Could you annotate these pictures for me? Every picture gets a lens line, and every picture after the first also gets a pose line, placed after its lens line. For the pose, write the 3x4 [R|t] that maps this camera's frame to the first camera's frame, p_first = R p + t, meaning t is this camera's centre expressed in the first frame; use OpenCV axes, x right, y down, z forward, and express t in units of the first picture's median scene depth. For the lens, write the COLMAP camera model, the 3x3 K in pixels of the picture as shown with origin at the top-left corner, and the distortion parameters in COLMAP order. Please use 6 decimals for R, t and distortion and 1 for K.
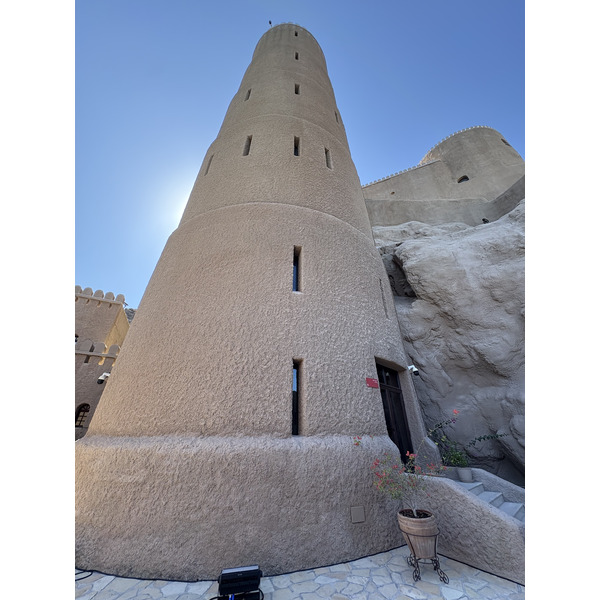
lens RADIAL K [[242.5, 0, 300.0], [0, 242.5, 300.0], [0, 0, 1]] dist [0.003804, 0.000023]
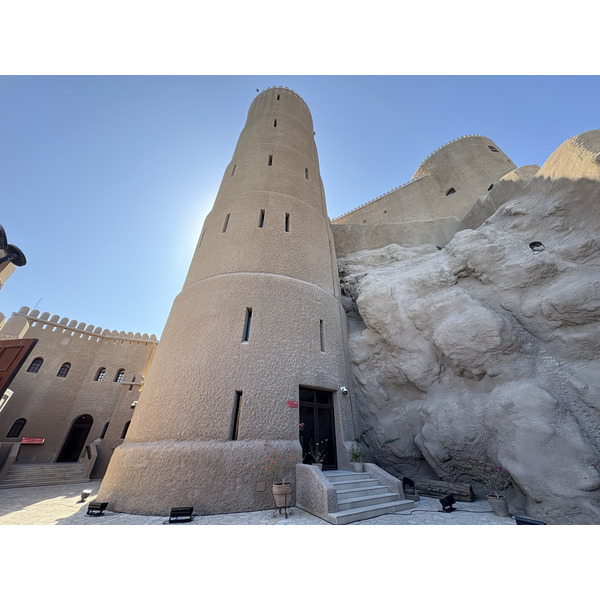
lens RADIAL K [[242.5, 0, 300.0], [0, 242.5, 300.0], [0, 0, 1]] dist [0.003804, 0.000023]
pose [[0.986236, -0.091553, -0.137680, 0.400813], [0.086979, 0.995451, -0.038890, -0.150365], [0.140614, 0.026380, 0.989713, -0.312507]]
